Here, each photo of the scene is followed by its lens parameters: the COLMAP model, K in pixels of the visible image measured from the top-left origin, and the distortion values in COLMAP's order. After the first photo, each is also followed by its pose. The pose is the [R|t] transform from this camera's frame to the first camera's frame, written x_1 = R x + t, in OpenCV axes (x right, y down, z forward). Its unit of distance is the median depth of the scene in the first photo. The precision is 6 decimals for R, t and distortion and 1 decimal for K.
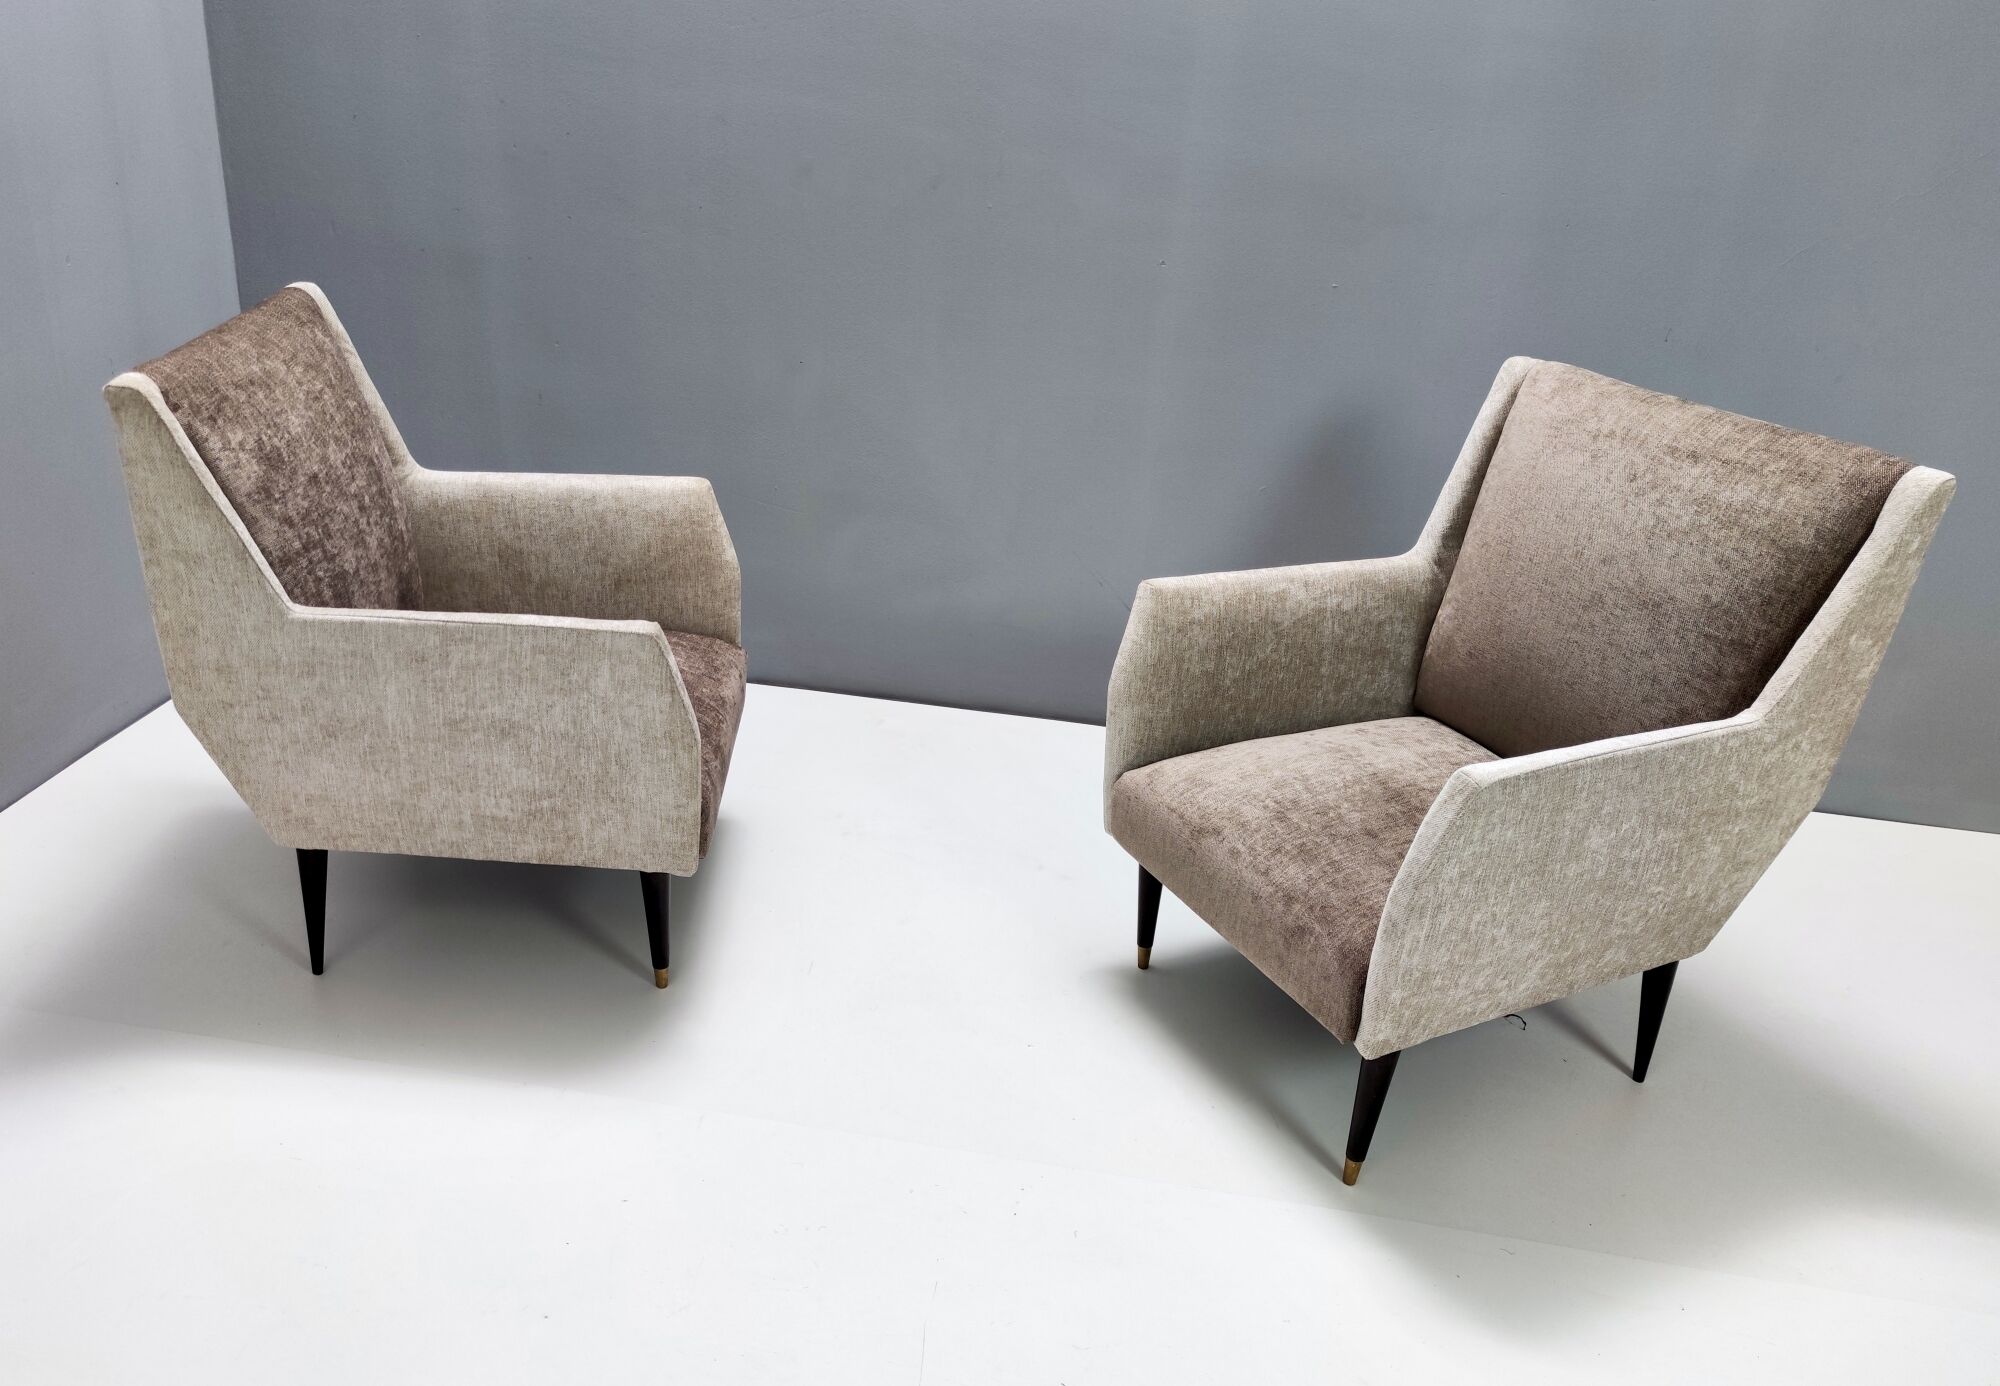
lens RADIAL K [[1480.8, 0, 947.2], [0, 1480.8, 668.1], [0, 0, 1]] dist [0.004359, -0.062978]
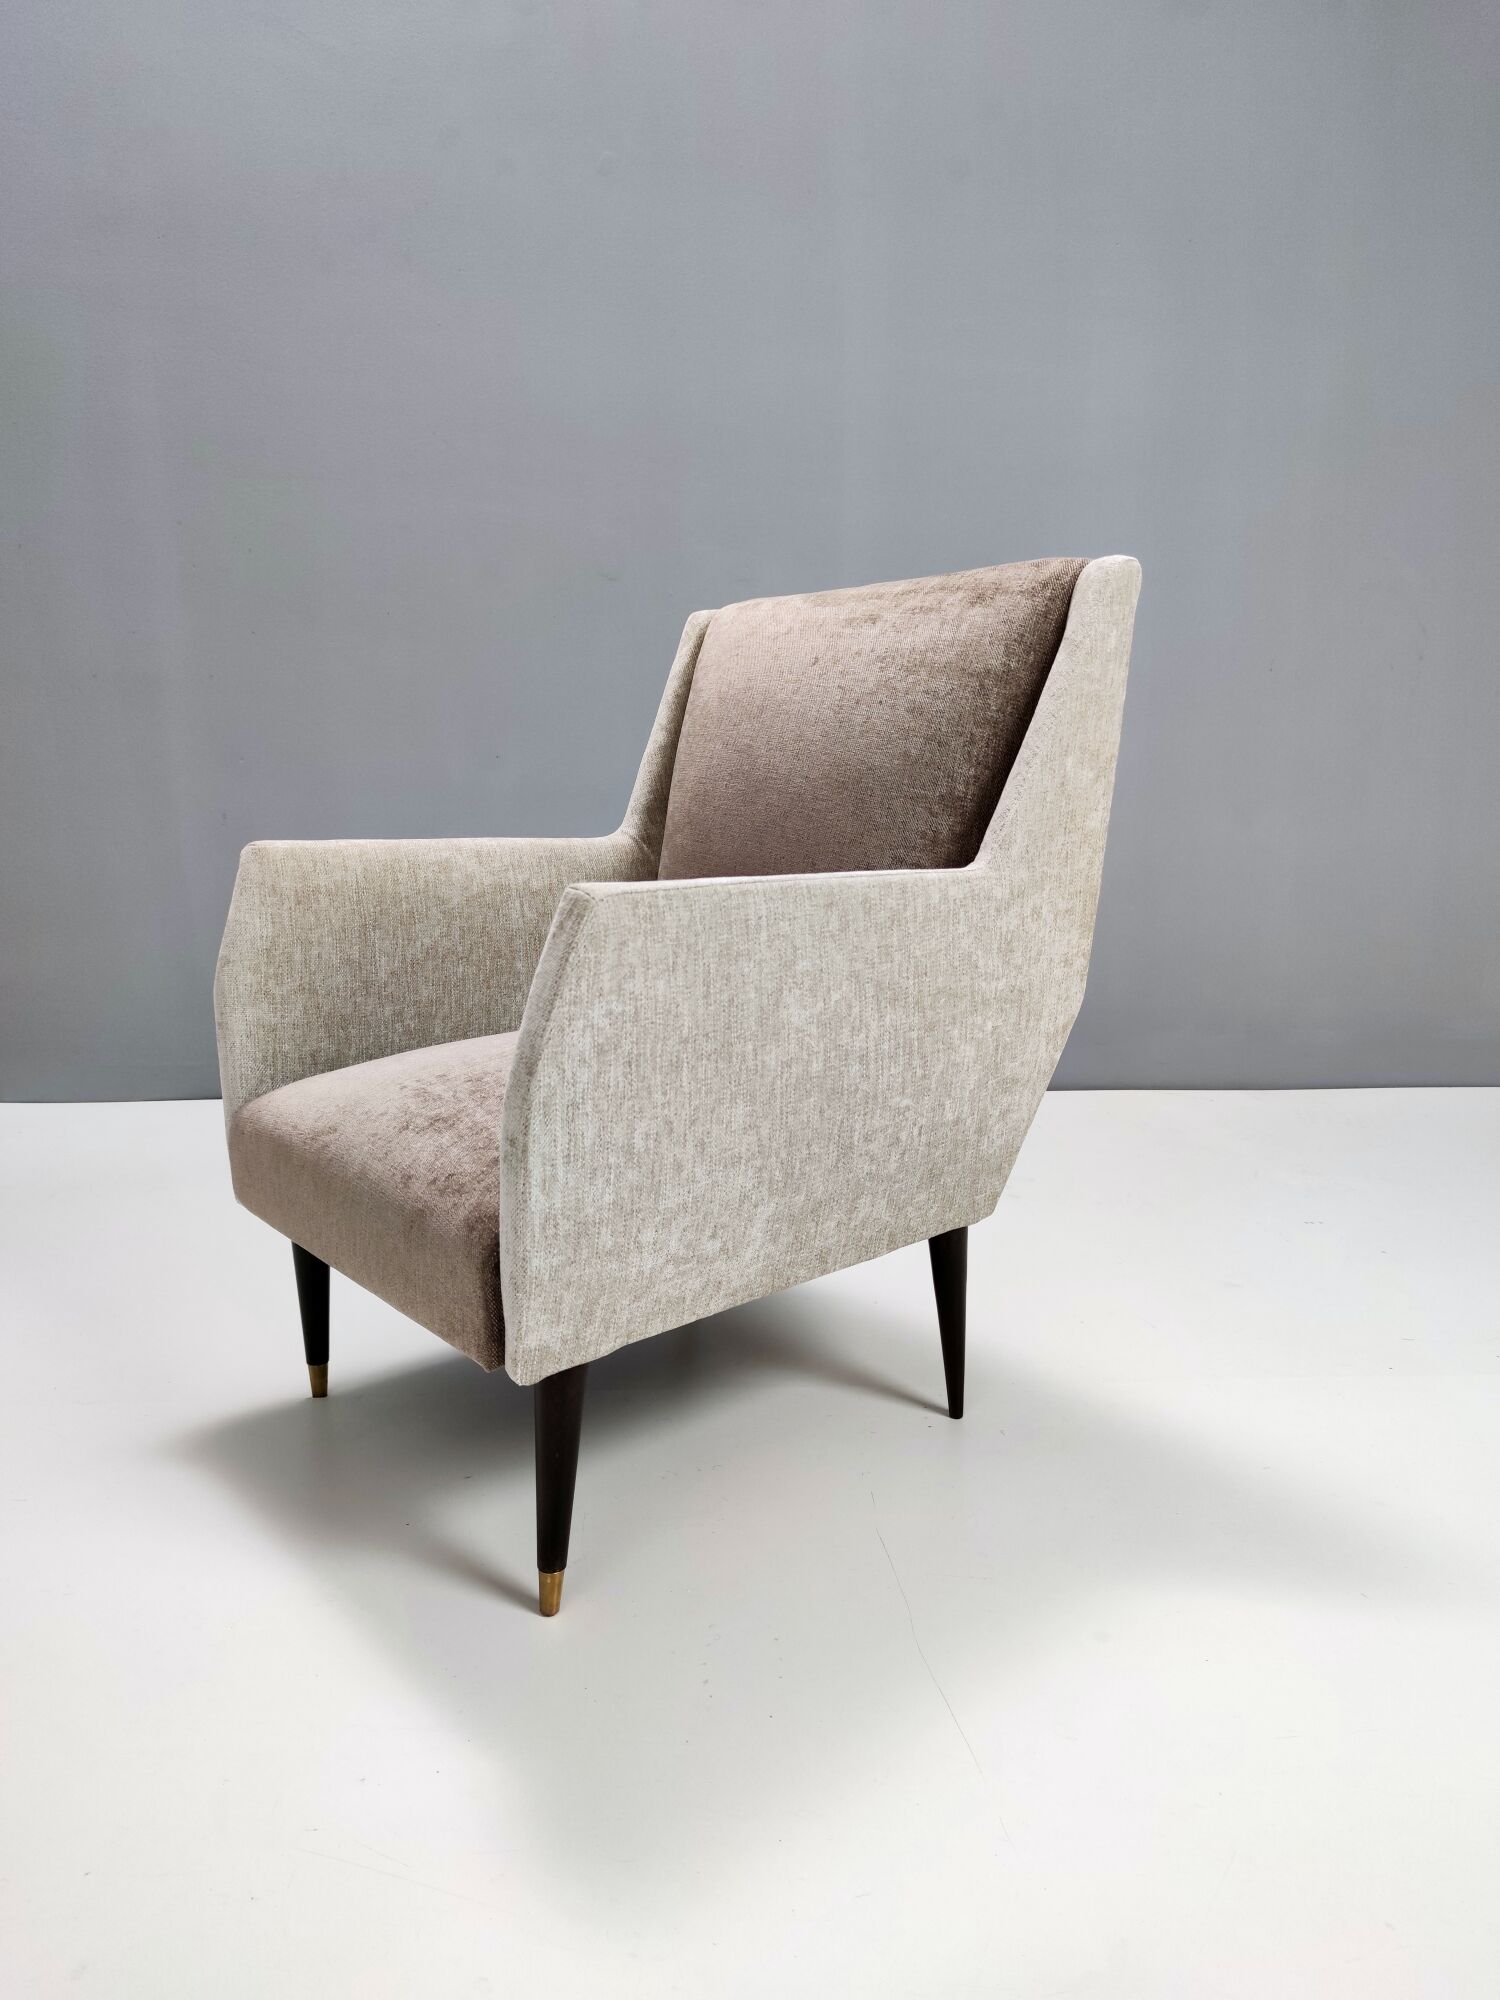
lens RADIAL K [[1387.6, 0, 751.5], [0, 1387.6, 888.6], [0, 0, 1]] dist [0.003732, 0.005870]
pose [[0.955060, -0.071502, 0.287658, 0.205519], [0.140917, 0.963311, -0.228416, 0.194083], [-0.260772, 0.258688, 0.930096, 0.322082]]
